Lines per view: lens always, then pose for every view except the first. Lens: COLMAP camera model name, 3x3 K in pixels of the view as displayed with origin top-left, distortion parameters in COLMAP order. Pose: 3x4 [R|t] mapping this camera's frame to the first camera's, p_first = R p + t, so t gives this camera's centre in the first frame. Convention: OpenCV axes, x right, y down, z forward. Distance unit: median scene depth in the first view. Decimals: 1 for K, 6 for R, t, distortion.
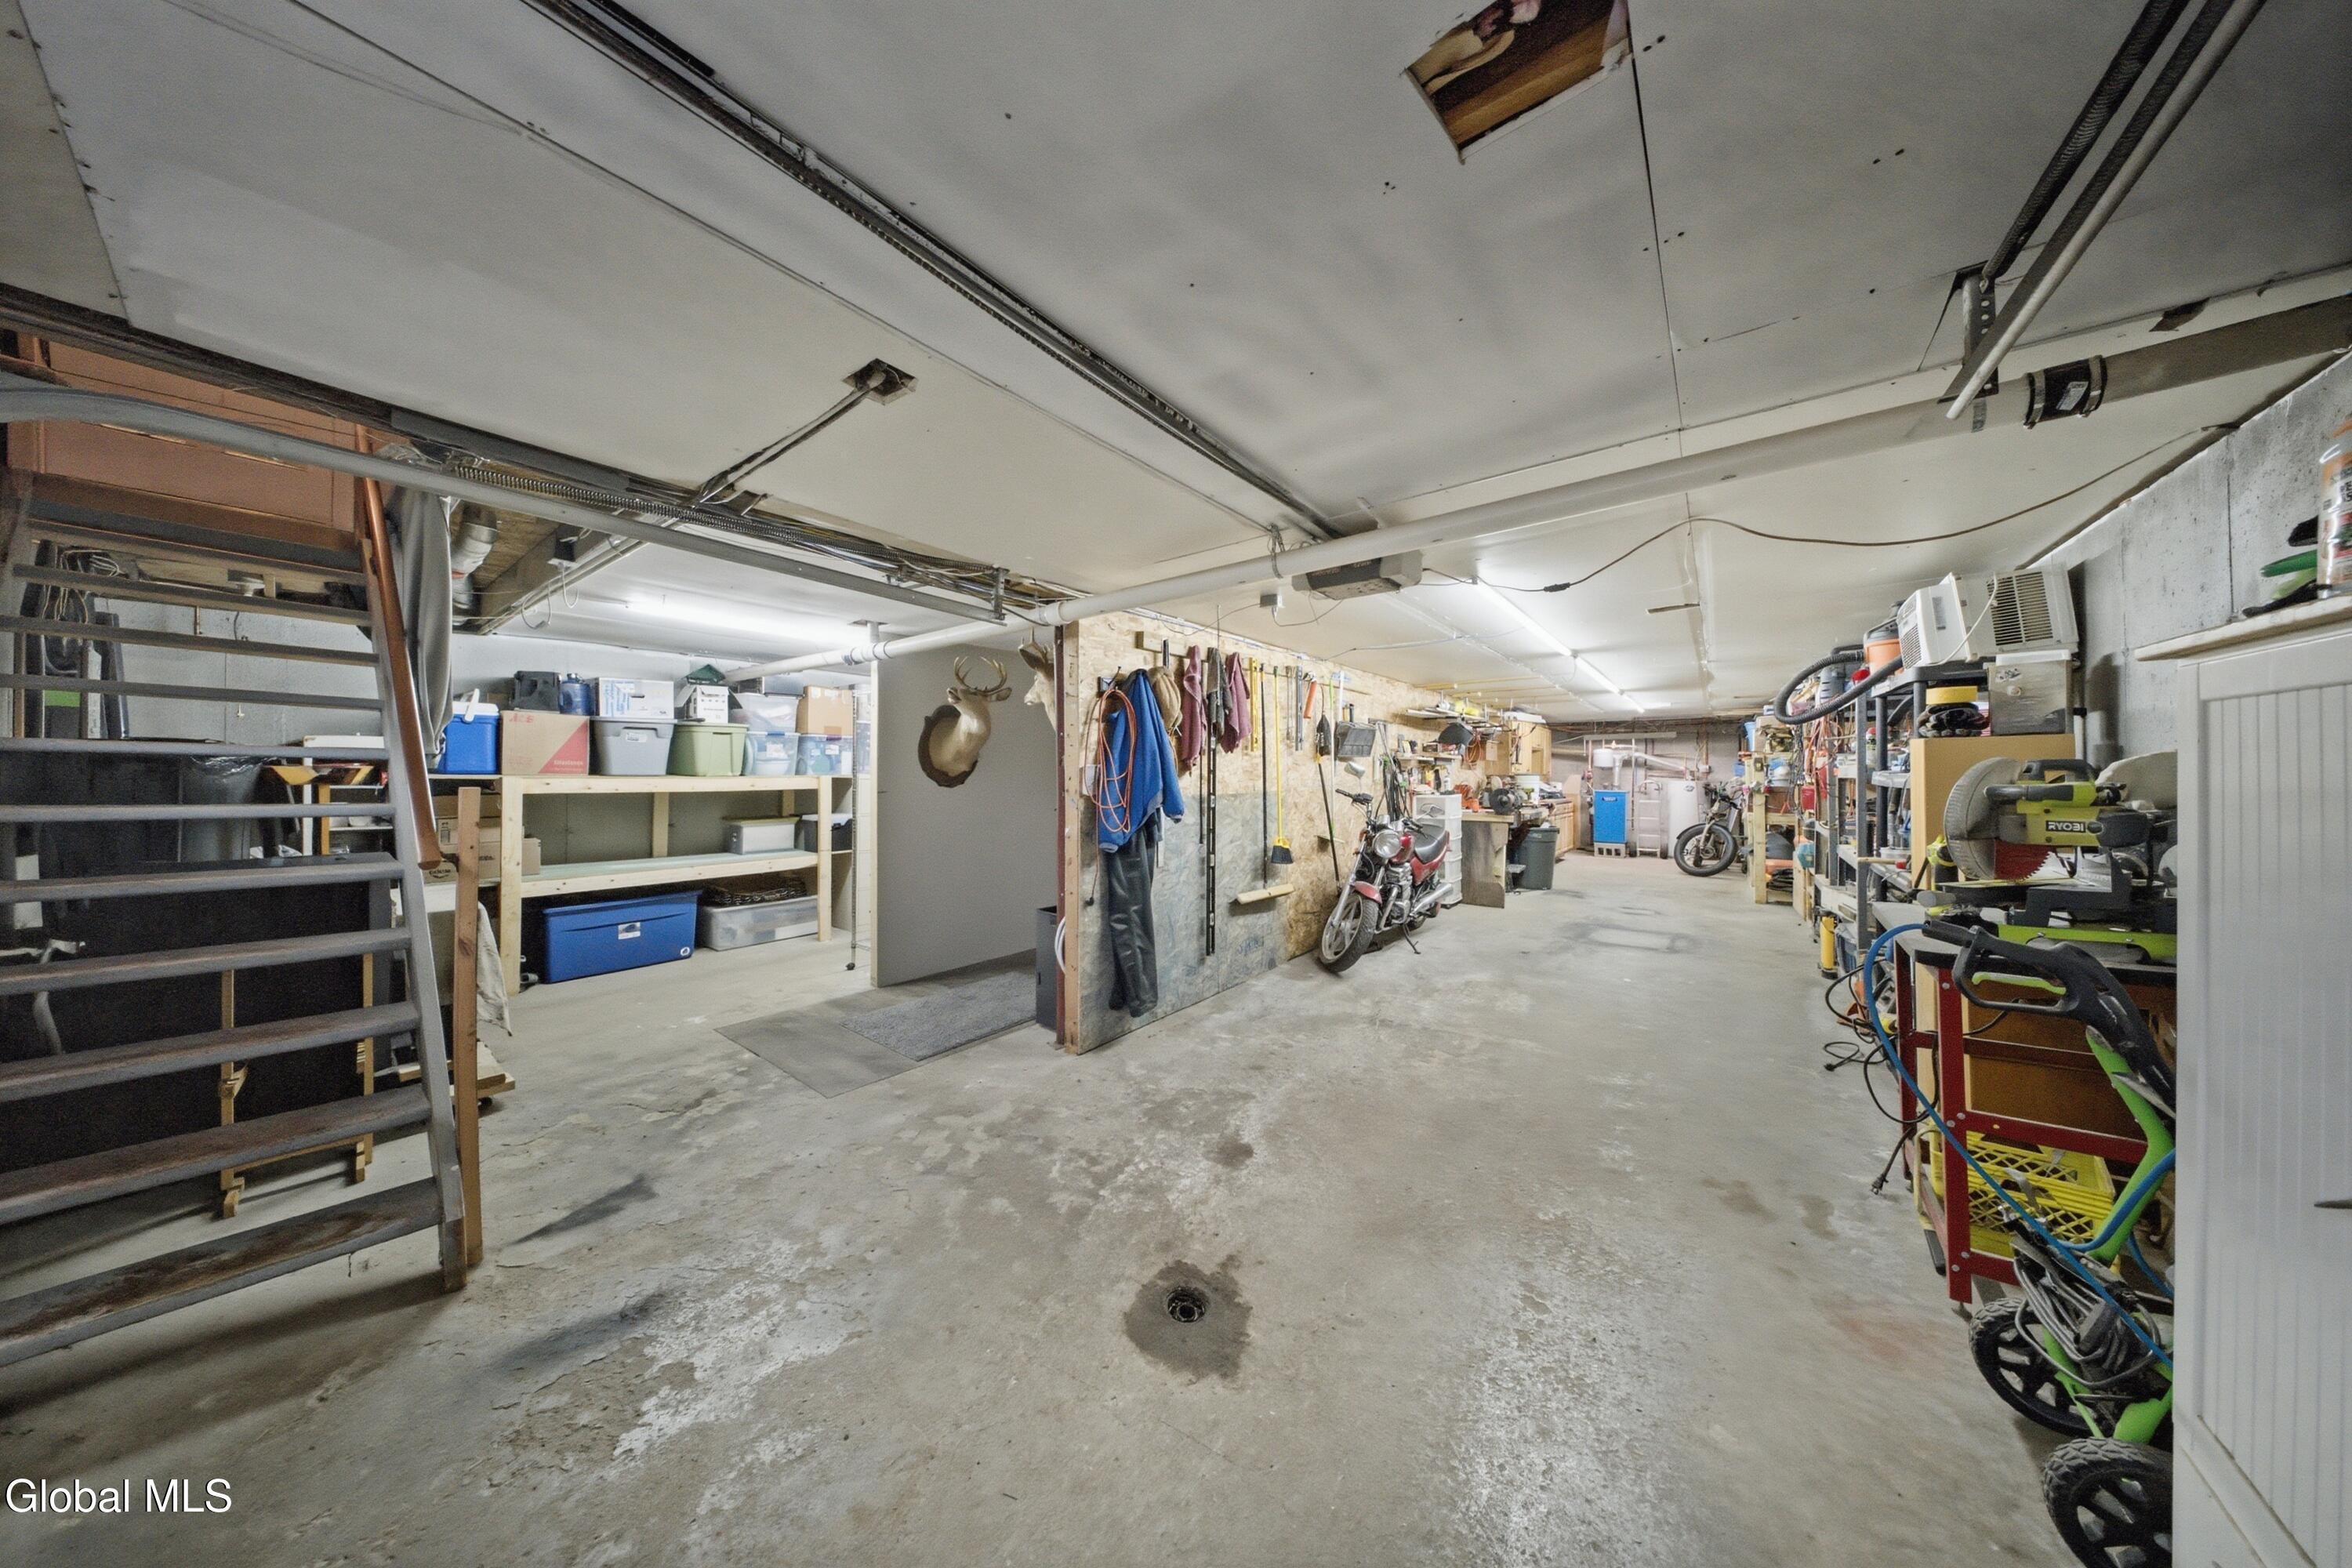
lens RADIAL K [[700.0, 0, 1174.3], [0, 700.0, 772.4], [0, 0, 1]] dist [0.002688, -0.002421]
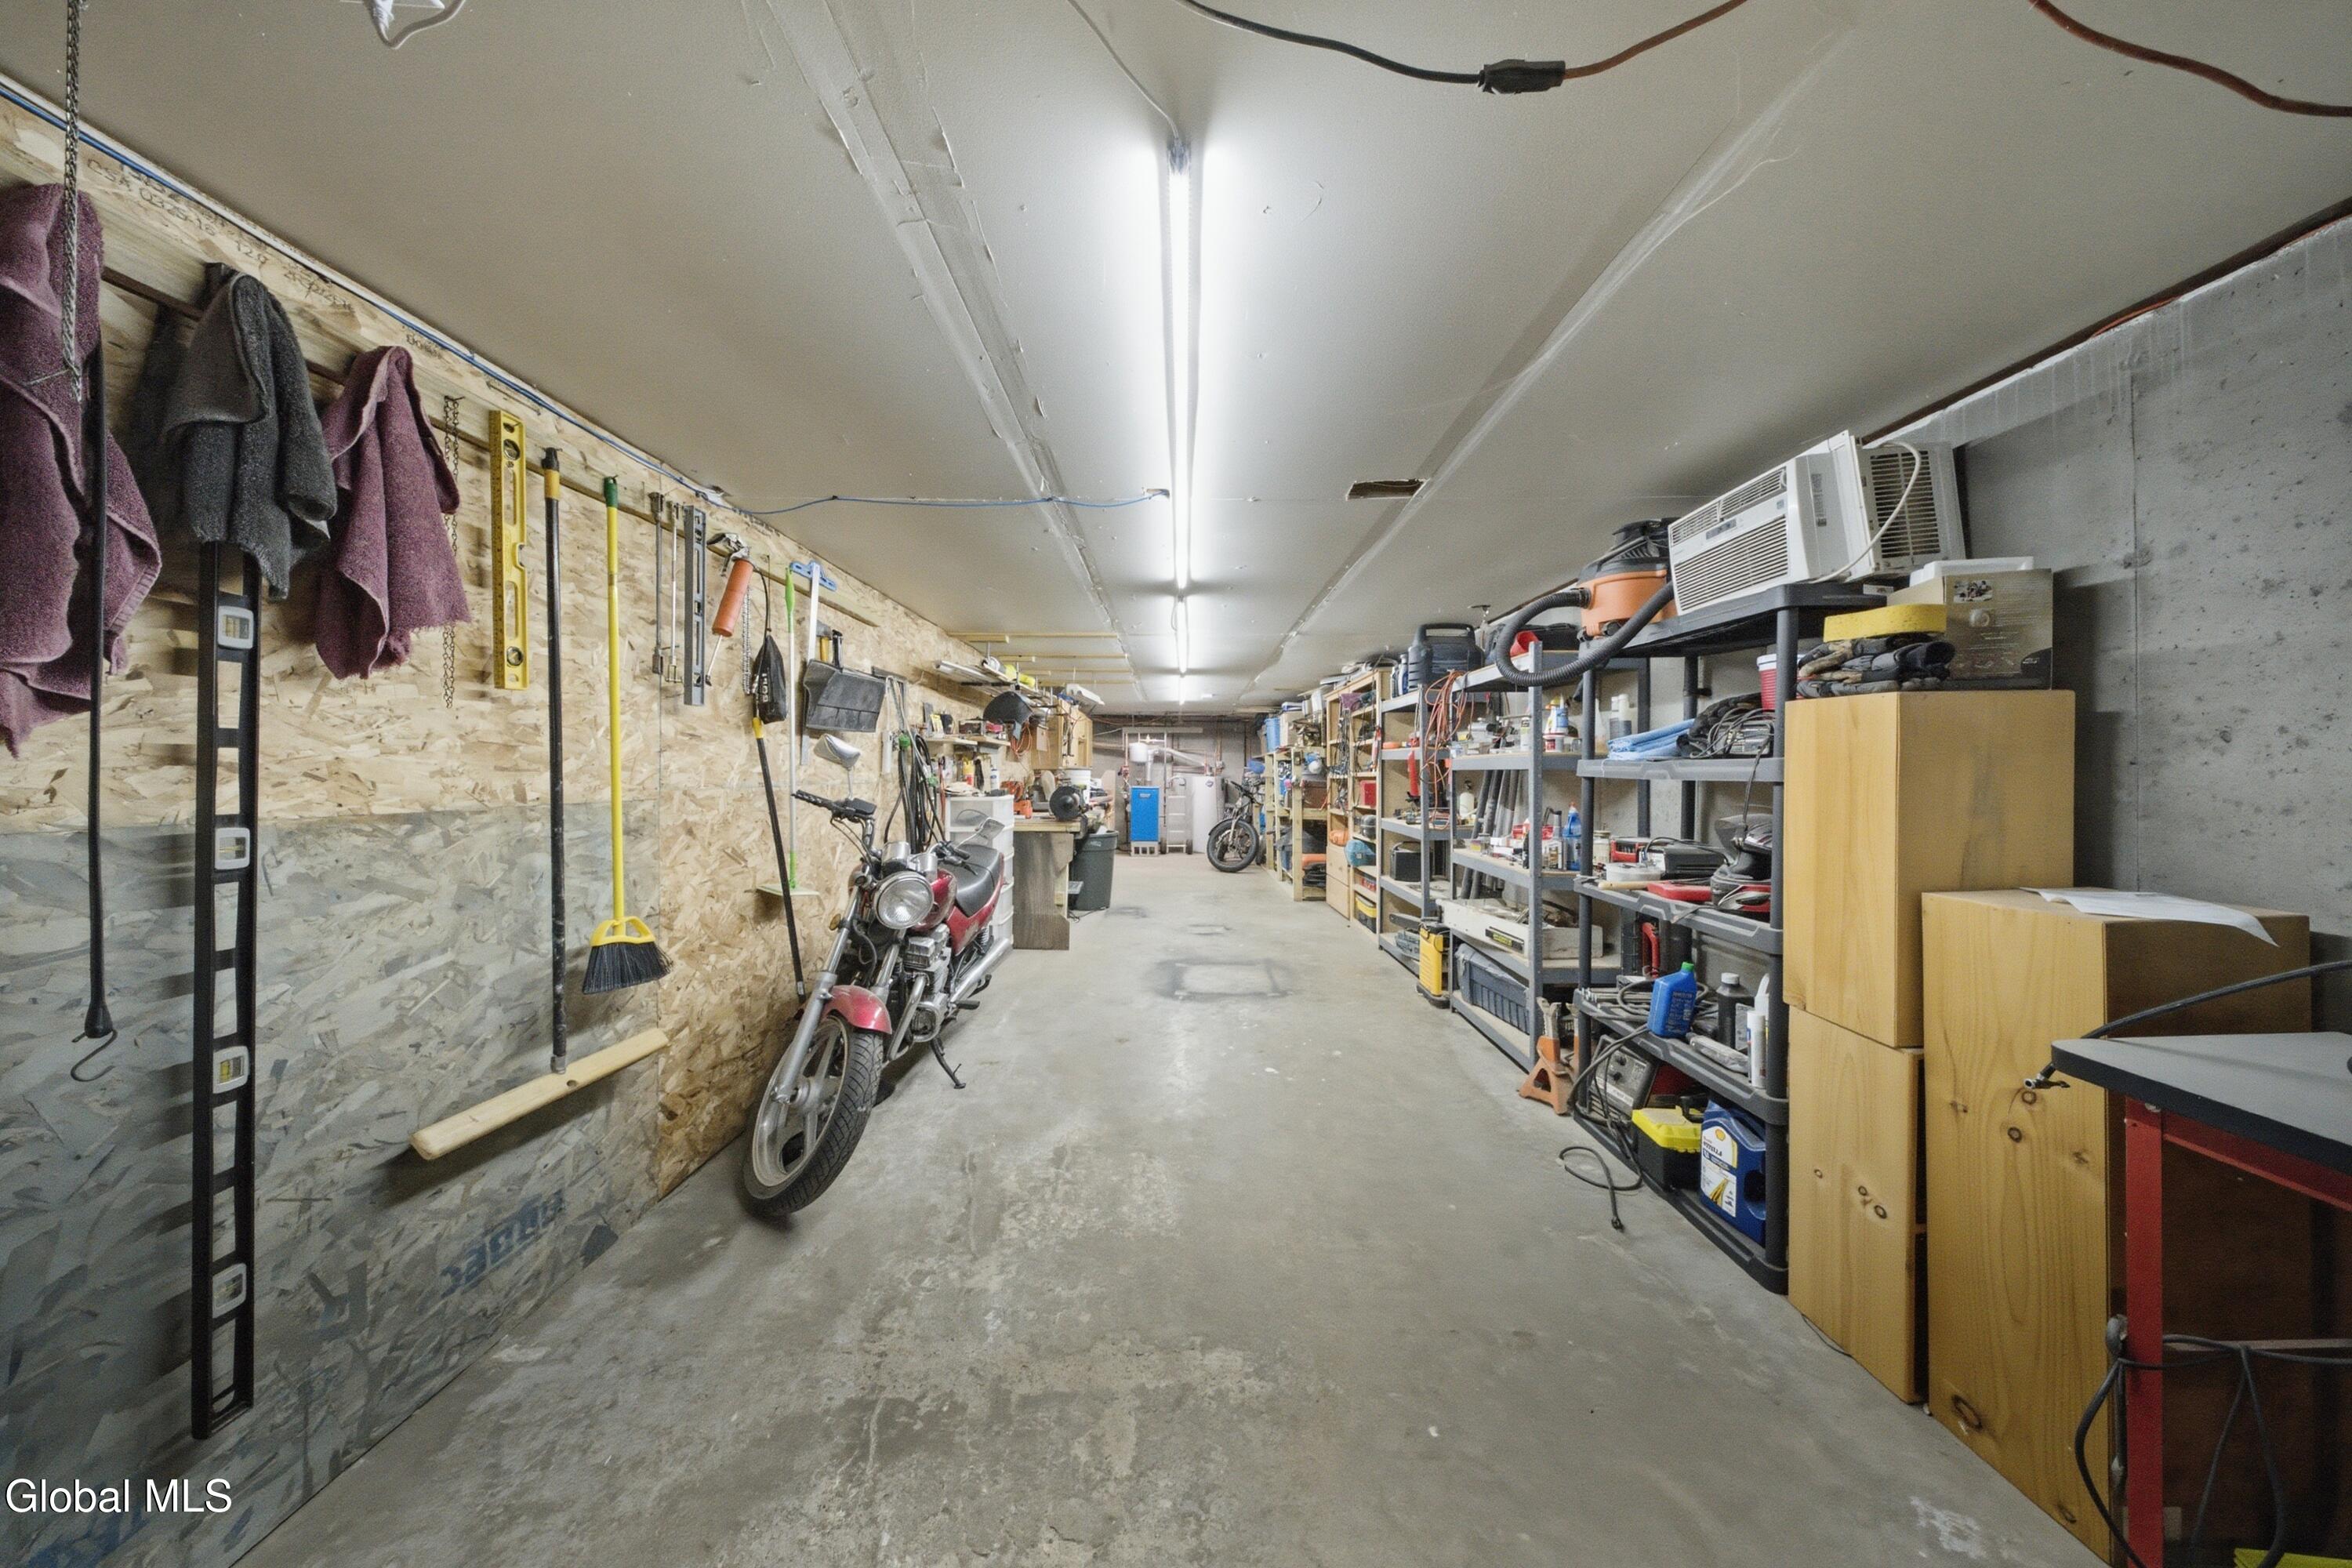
lens RADIAL K [[700.0, 0, 1180.4], [0, 700.0, 774.4], [0, 0, 1]] dist [0.002688, -0.002421]
pose [[0.785341, -0.000198, 0.619063, 0.131339], [-0.003960, 0.999978, 0.005343, 0.007713], [-0.619050, -0.006648, 0.785323, 0.426685]]
